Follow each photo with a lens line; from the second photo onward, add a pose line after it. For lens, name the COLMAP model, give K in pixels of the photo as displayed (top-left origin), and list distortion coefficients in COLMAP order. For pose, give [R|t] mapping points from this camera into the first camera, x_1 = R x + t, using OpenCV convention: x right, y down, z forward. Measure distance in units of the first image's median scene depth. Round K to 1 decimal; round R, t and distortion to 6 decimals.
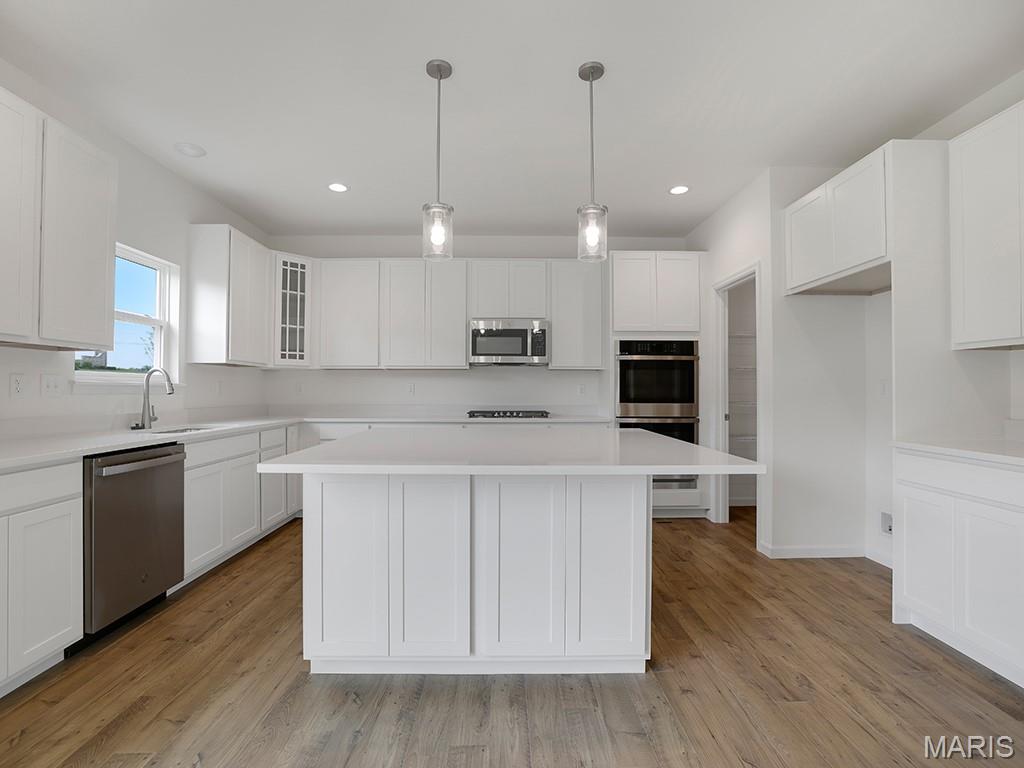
lens RADIAL K [[498.4, 0, 478.1], [0, 498.4, 383.5], [0, 0, 1]] dist [-0.034262, 0.009893]
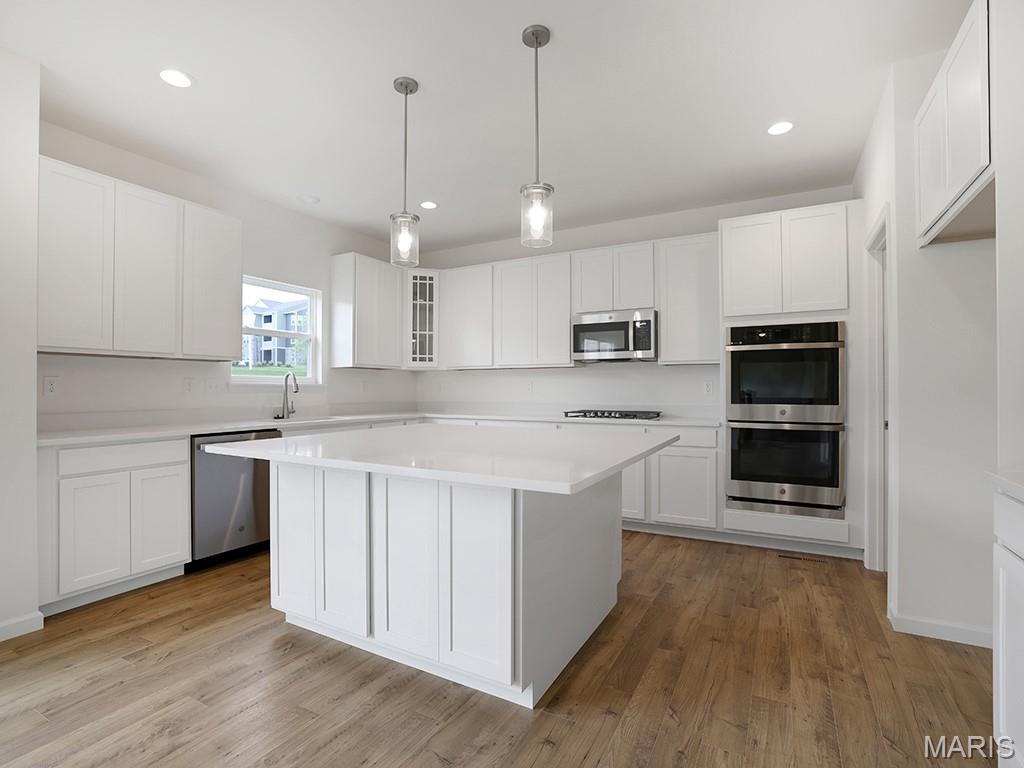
lens RADIAL K [[498.4, 0, 507.3], [0, 498.4, 386.3], [0, 0, 1]] dist [-0.034262, 0.009893]
pose [[0.867400, -0.003717, -0.497598, 0.492837], [0.010059, 0.999899, 0.010067, -0.002164], [0.497511, -0.013737, 0.867349, 0.142709]]
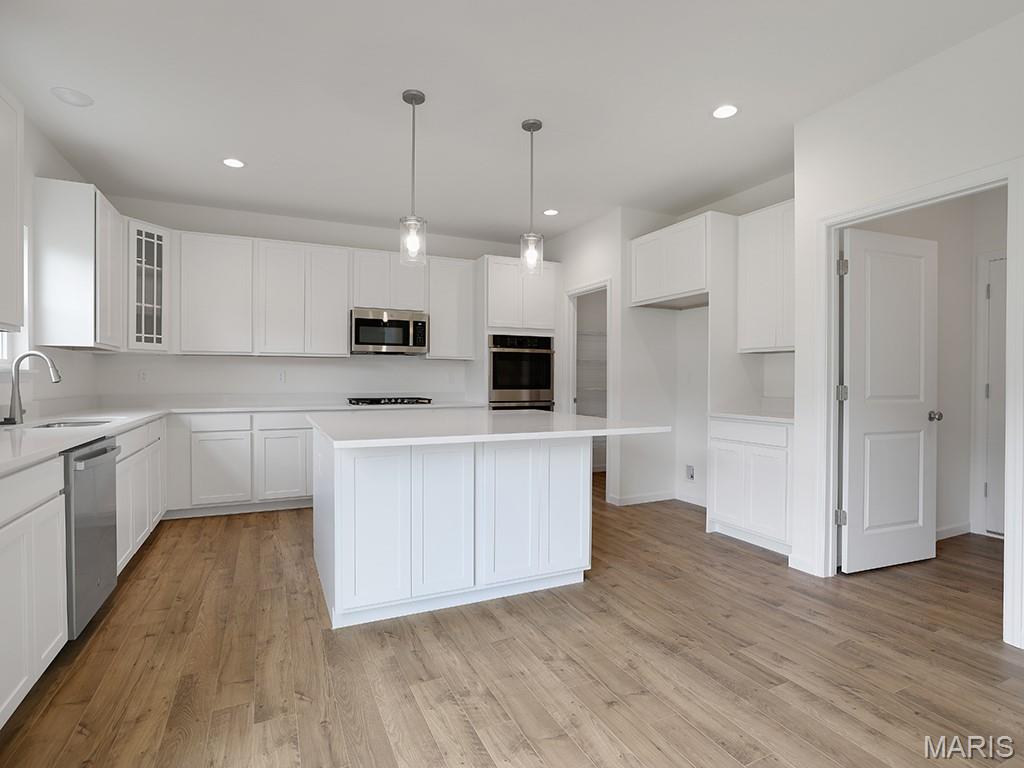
lens RADIAL K [[498.4, 0, 512.3], [0, 498.4, 384.2], [0, 0, 1]] dist [-0.034262, 0.009893]
pose [[0.912130, -0.003501, 0.409887, -0.192989], [-0.007198, 0.999673, 0.024557, -0.001860], [-0.409839, -0.025349, 0.911806, -0.085500]]
